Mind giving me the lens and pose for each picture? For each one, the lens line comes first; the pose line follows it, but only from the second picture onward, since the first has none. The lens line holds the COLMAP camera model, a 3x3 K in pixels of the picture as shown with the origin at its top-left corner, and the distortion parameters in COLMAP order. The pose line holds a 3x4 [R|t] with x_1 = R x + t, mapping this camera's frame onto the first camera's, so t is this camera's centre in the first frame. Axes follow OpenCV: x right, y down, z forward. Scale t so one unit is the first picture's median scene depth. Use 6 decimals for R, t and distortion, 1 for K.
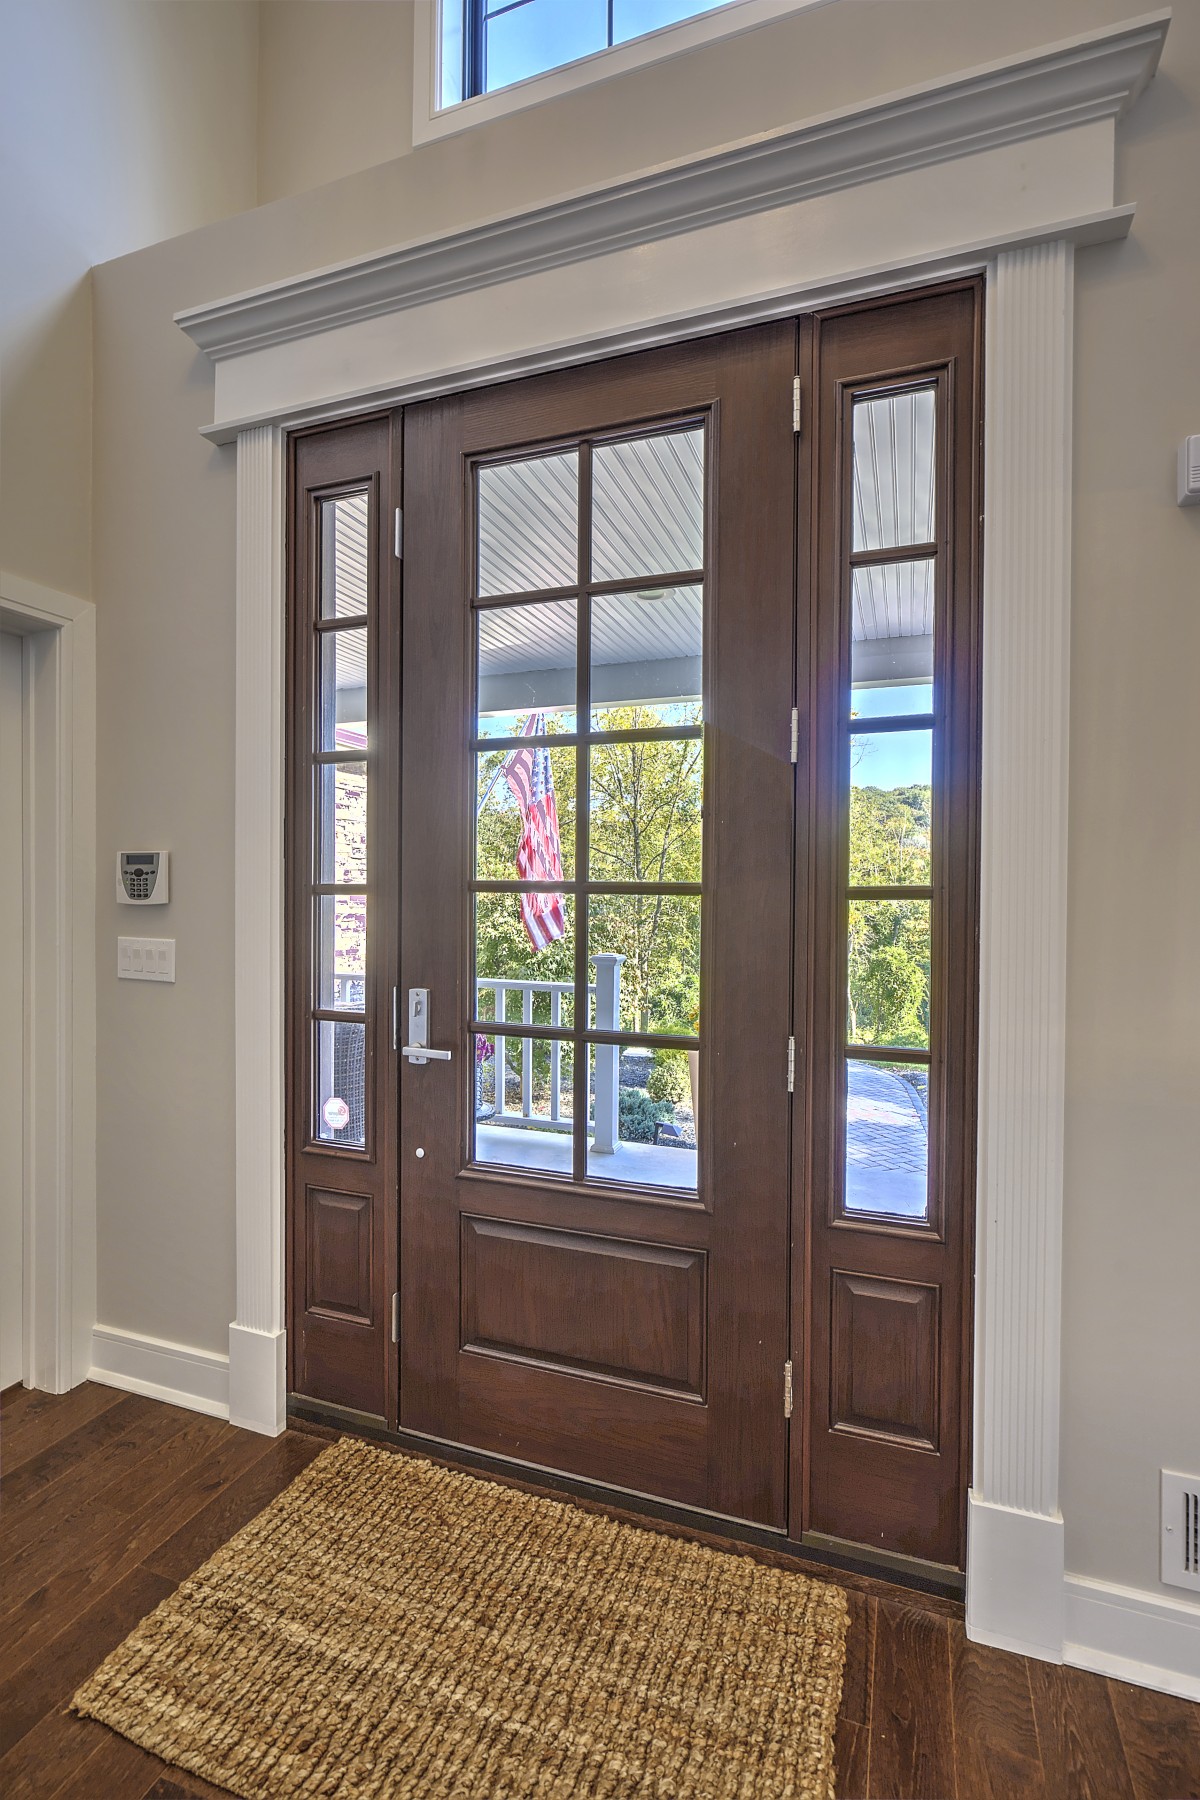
lens RADIAL K [[867.2, 0, 598.1], [0, 867.2, 905.6], [0, 0, 1]] dist [-0.013339, 0.004445]
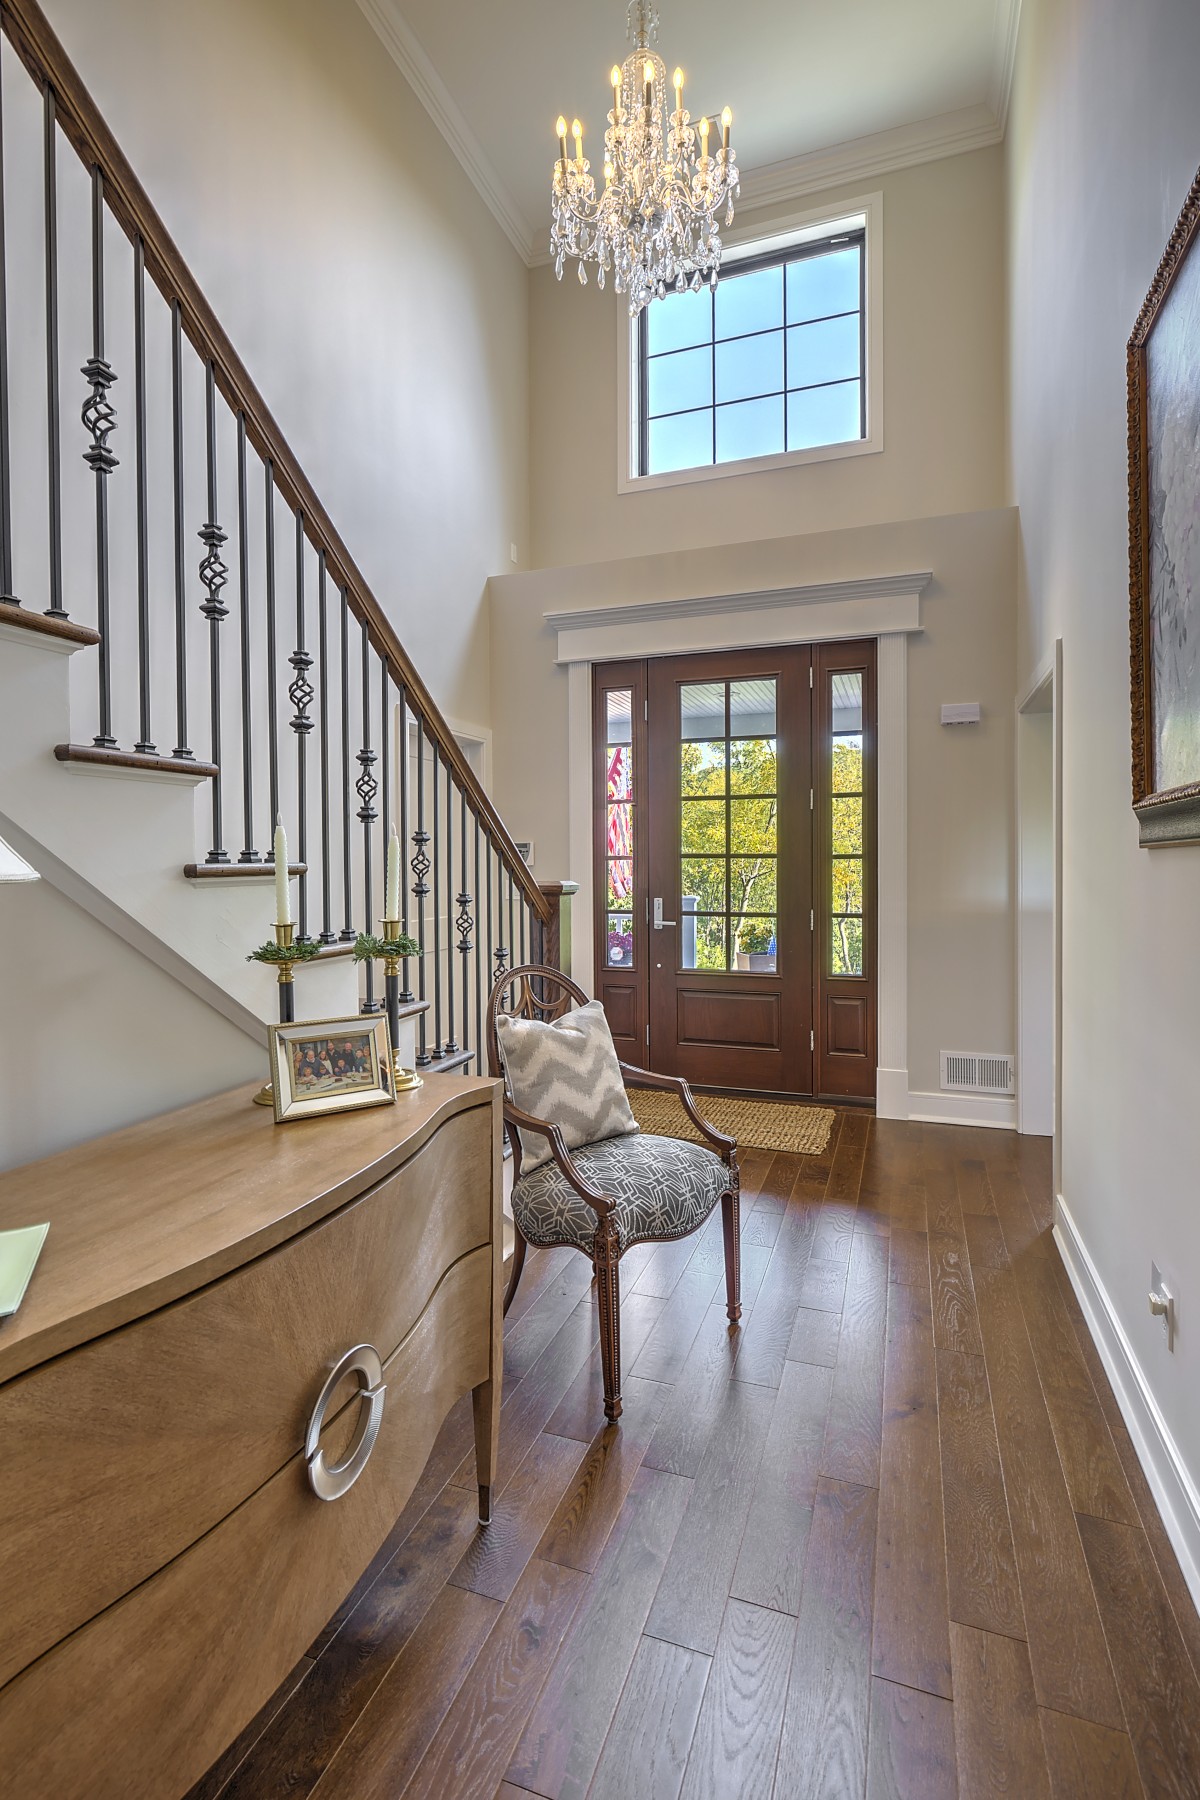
lens RADIAL K [[867.2, 0, 596.7], [0, 867.2, 885.0], [0, 0, 1]] dist [-0.013339, 0.004445]
pose [[0.999716, -0.015619, 0.018026, -0.475475], [0.015245, 0.999669, 0.020715, 0.006938], [-0.018344, -0.020435, 0.999623, -1.621522]]
